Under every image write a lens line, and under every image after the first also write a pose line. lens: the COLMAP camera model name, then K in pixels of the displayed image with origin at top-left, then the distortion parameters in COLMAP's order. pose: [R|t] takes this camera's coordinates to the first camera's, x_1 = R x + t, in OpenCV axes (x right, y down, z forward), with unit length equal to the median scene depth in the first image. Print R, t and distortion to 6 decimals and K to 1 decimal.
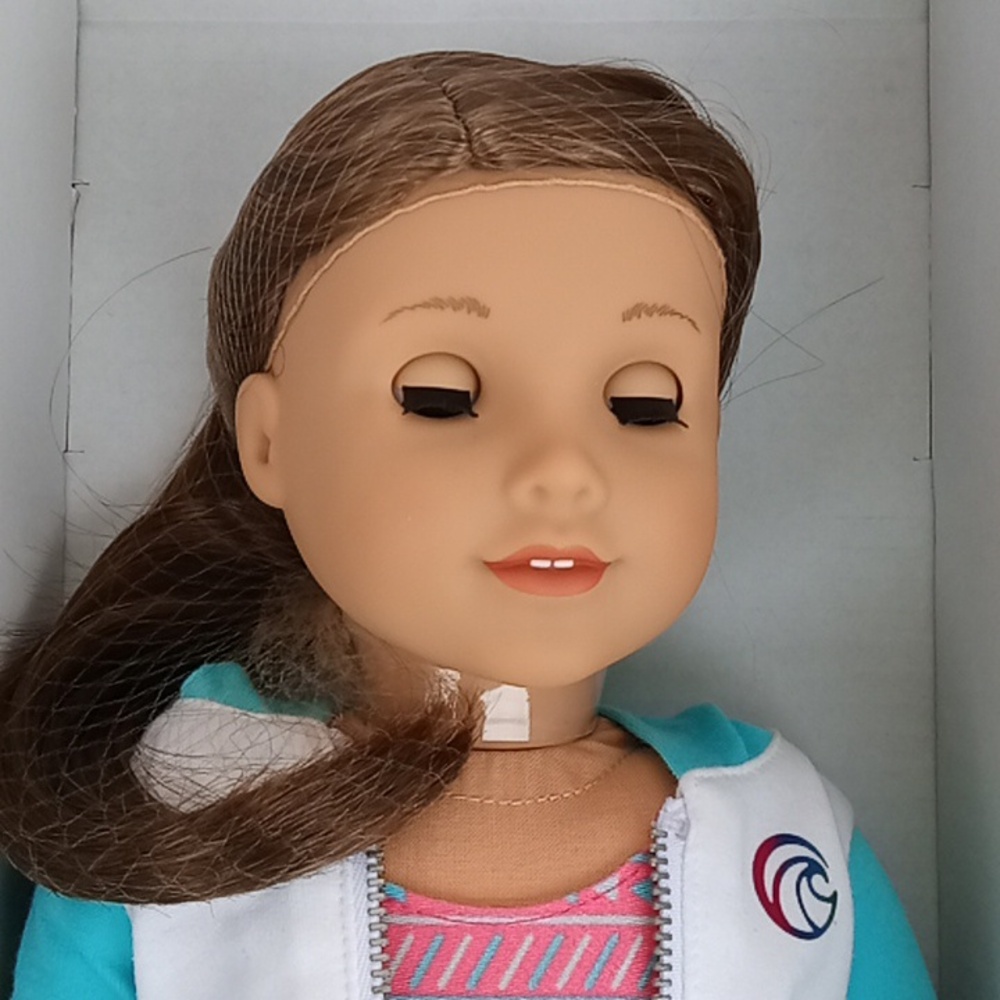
lens RADIAL K [[1633.1, 0, 436.9], [0, 1633.1, 537.6], [0, 0, 1]] dist [0.044459, 0.082635]
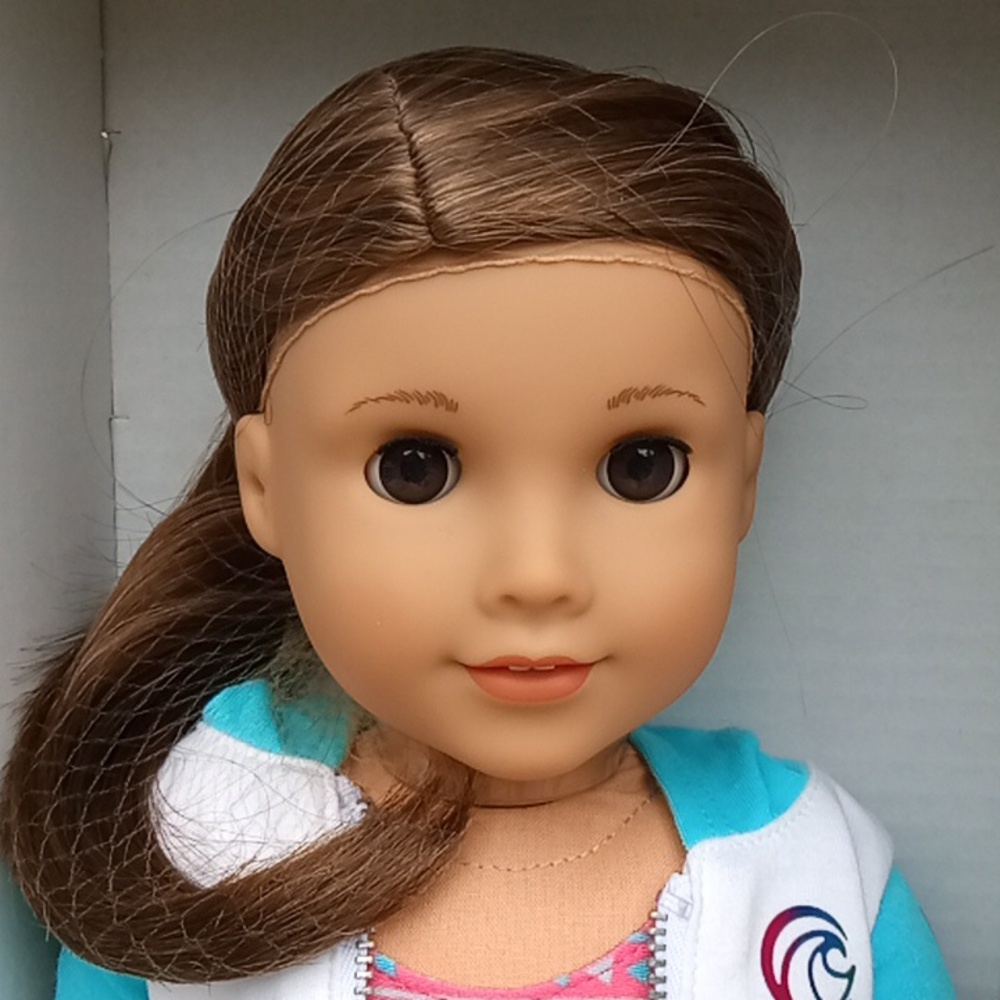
lens RADIAL K [[1633.1, 0, 436.9], [0, 1633.1, 537.6], [0, 0, 1]] dist [0.044459, 0.082635]
pose [[0.988701, 0.010084, -0.149561, 0.150000], [0.021052, 0.978506, 0.205142, -0.241180], [0.148415, -0.205972, 0.967237, 0.091639]]
